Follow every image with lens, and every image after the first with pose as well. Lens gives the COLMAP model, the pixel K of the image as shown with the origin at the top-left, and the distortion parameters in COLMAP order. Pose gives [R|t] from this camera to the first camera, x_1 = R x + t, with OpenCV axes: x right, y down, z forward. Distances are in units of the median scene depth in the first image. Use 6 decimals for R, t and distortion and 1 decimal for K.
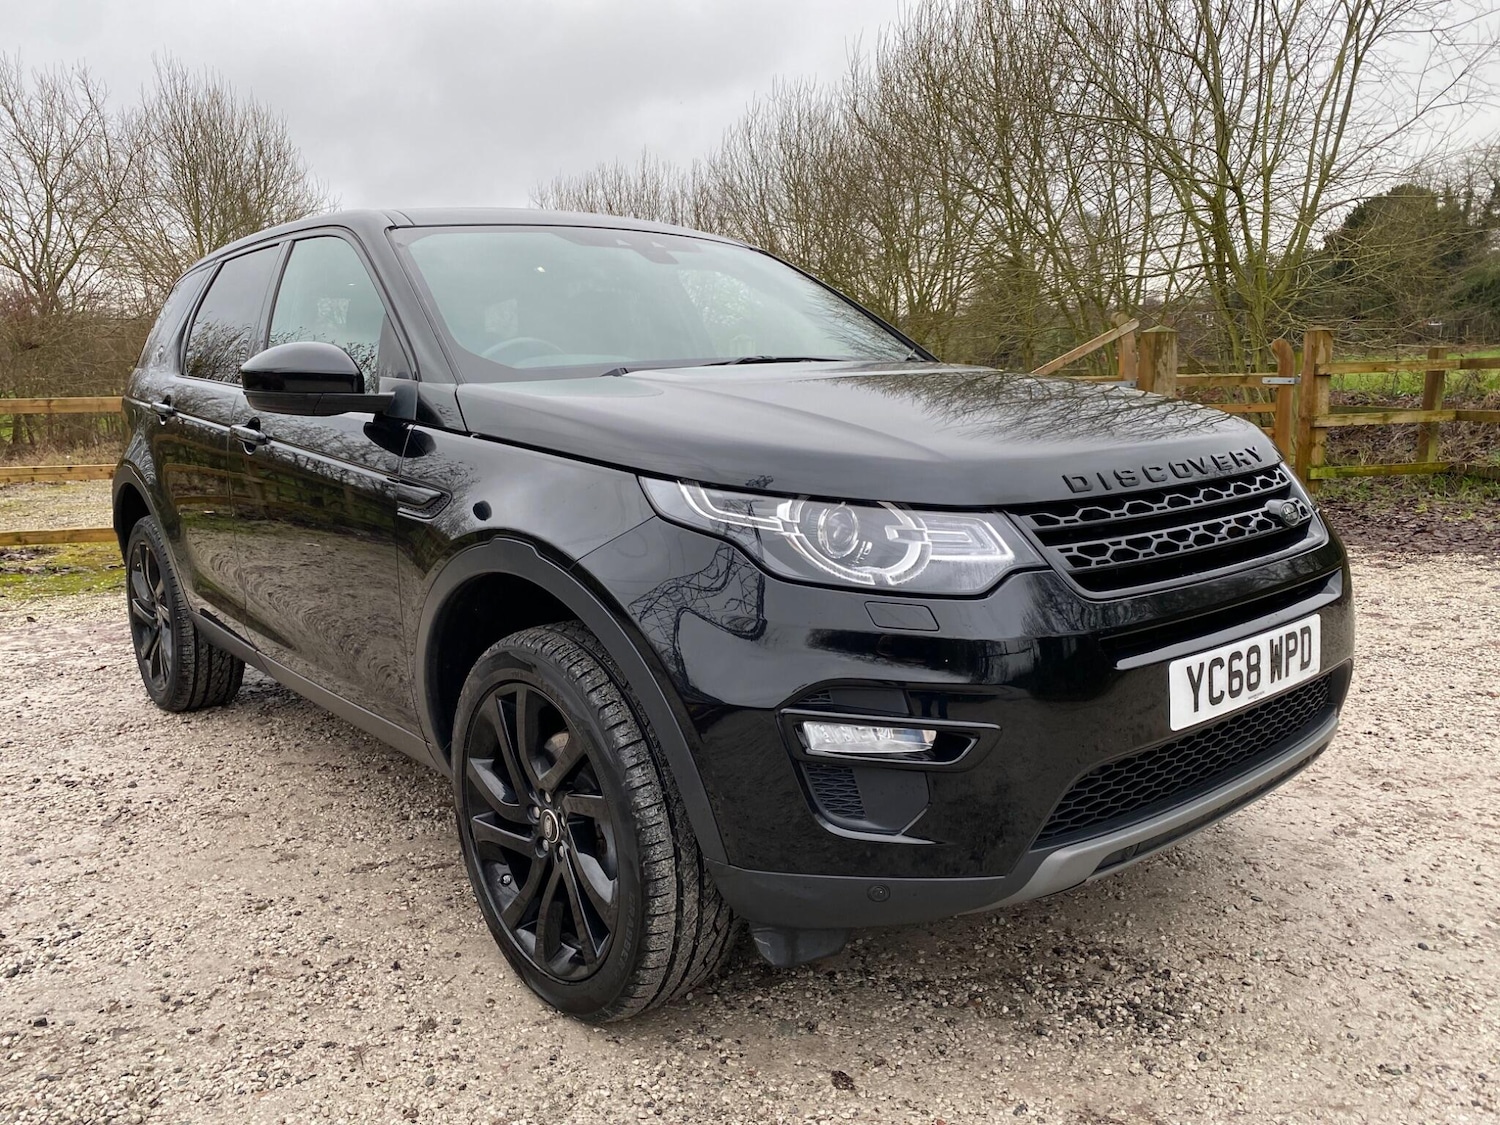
lens RADIAL K [[1146.0, 0, 770.5], [0, 1146.0, 559.5], [0, 0, 1]] dist [0.027079, -0.034060]
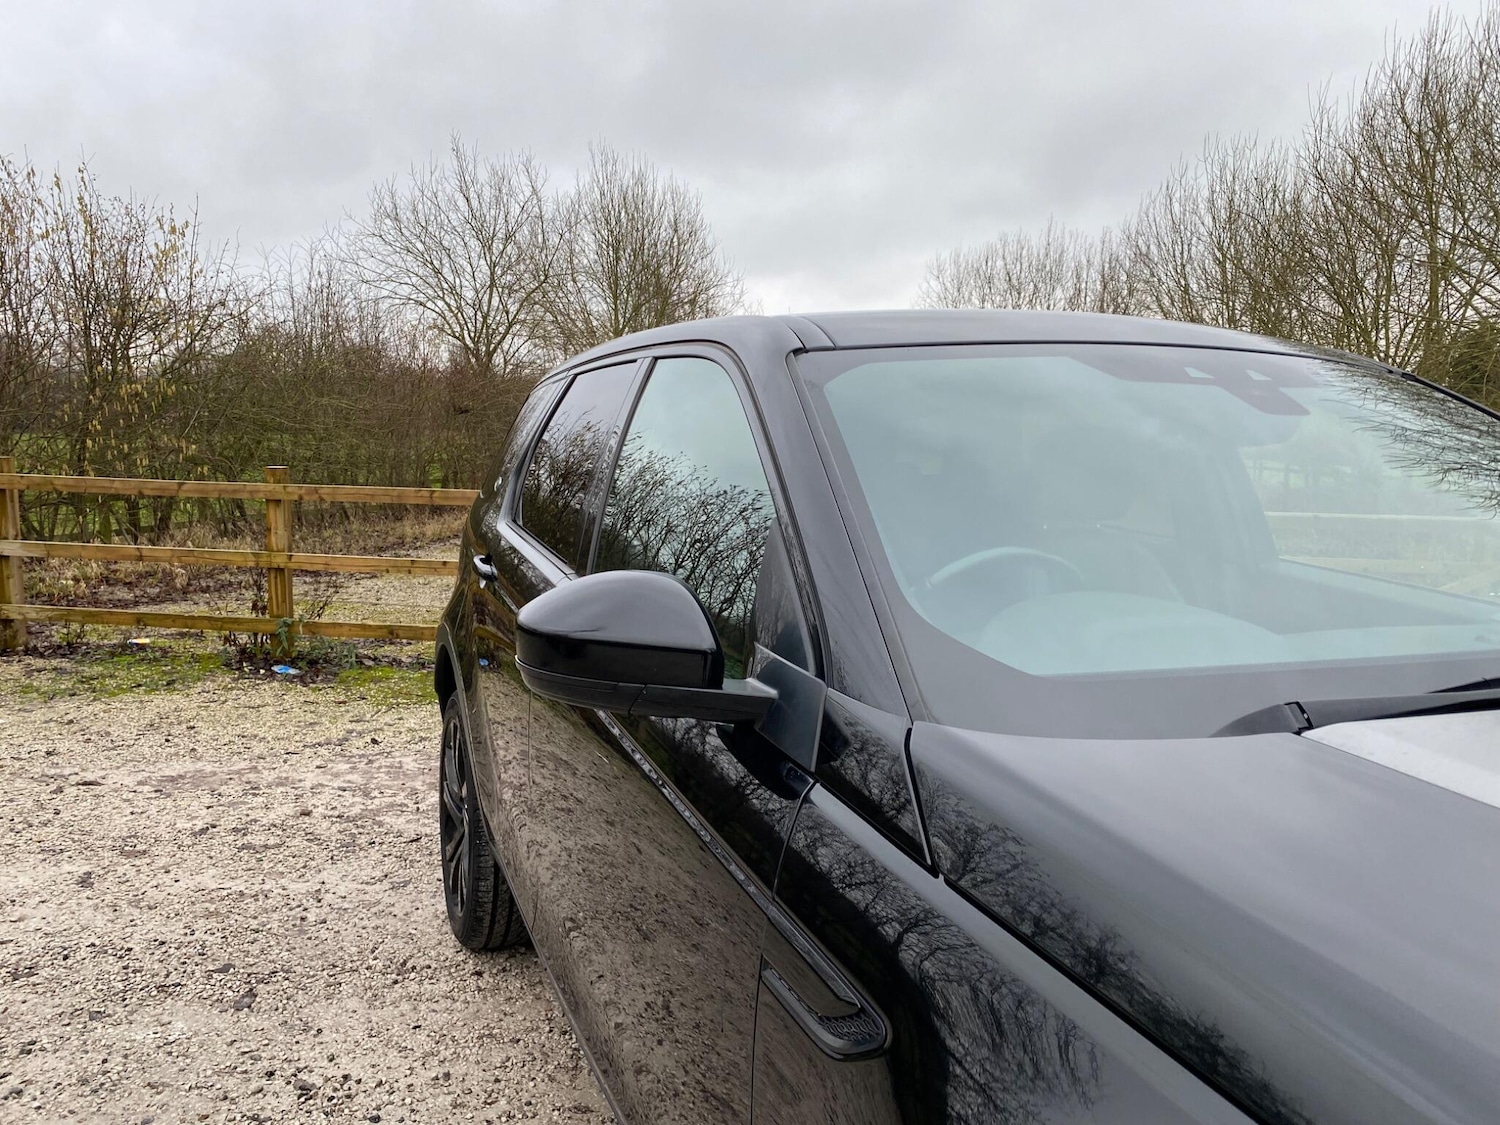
lens RADIAL K [[1158.4, 0, 750.0], [0, 1158.4, 562.5], [0, 0, 1]] dist [0.011169, -0.011340]
pose [[0.942990, 0.072468, -0.324836, -0.208556], [-0.090433, 0.995078, -0.040530, -0.208683], [0.320300, 0.067595, 0.944901, 0.599245]]
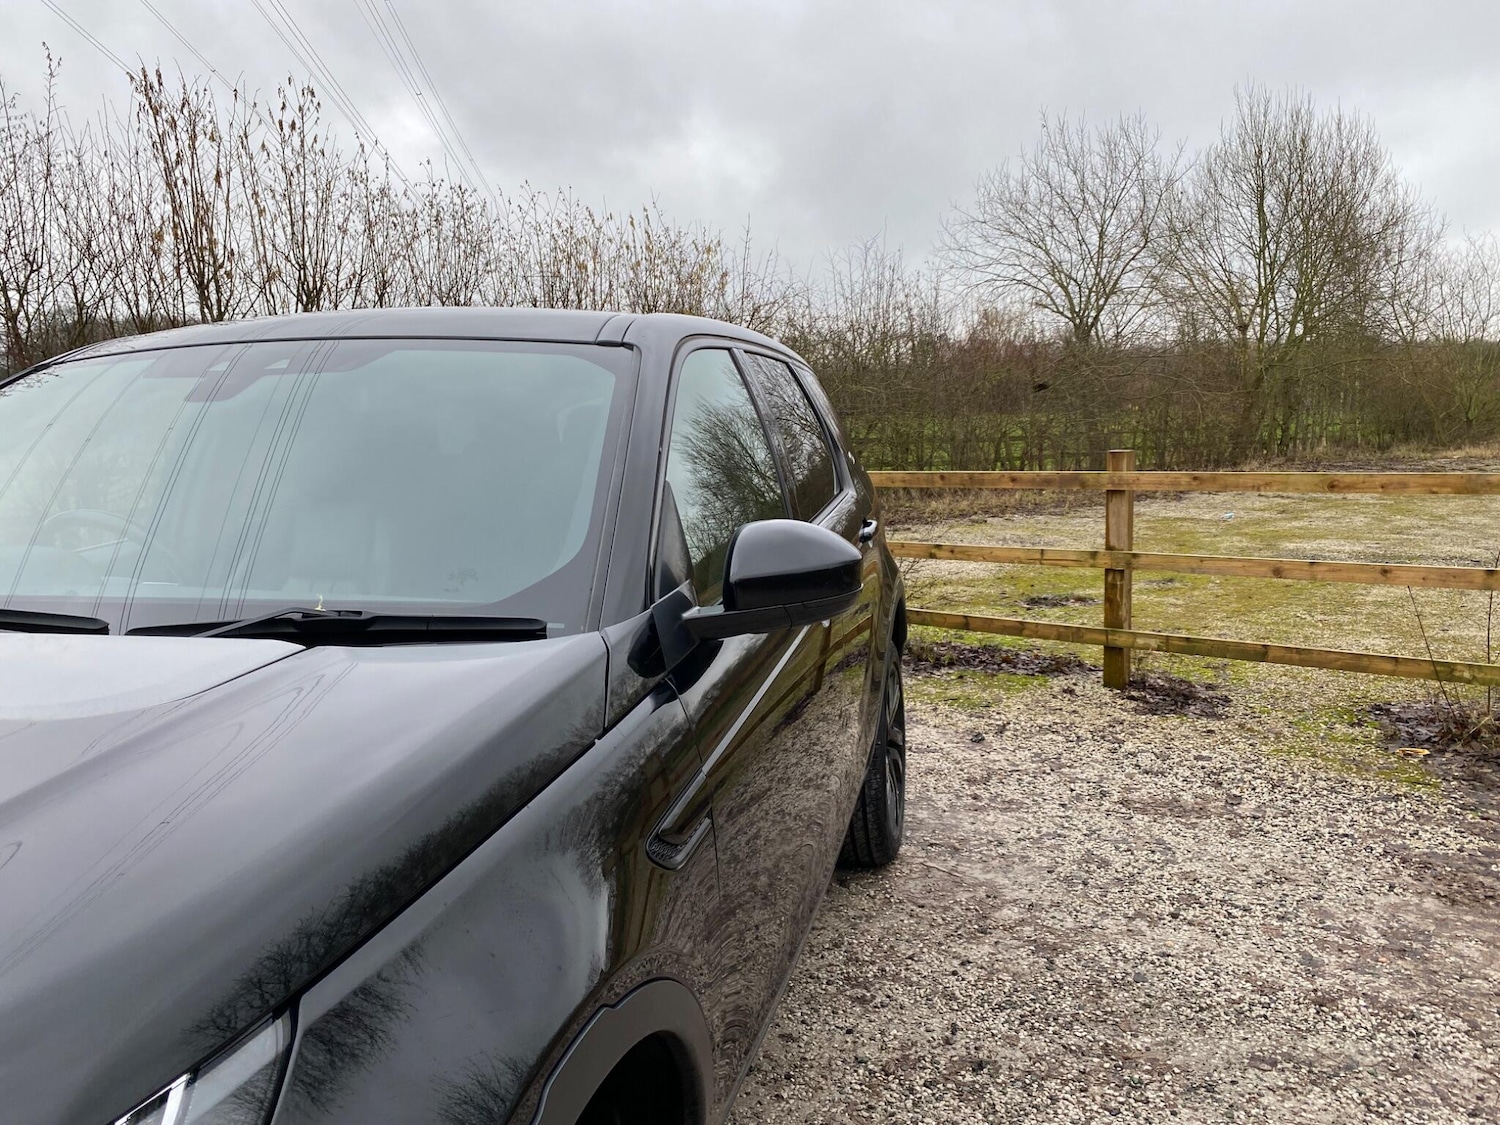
lens RADIAL K [[1156.4, 0, 744.1], [0, 1156.4, 564.5], [0, 0, 1]] dist [0.019710, -0.008215]
pose [[0.579375, 0.112415, -0.807271, 0.841967], [-0.123404, 0.991124, 0.049451, -0.345671], [0.805665, 0.070970, 0.588105, 1.269153]]
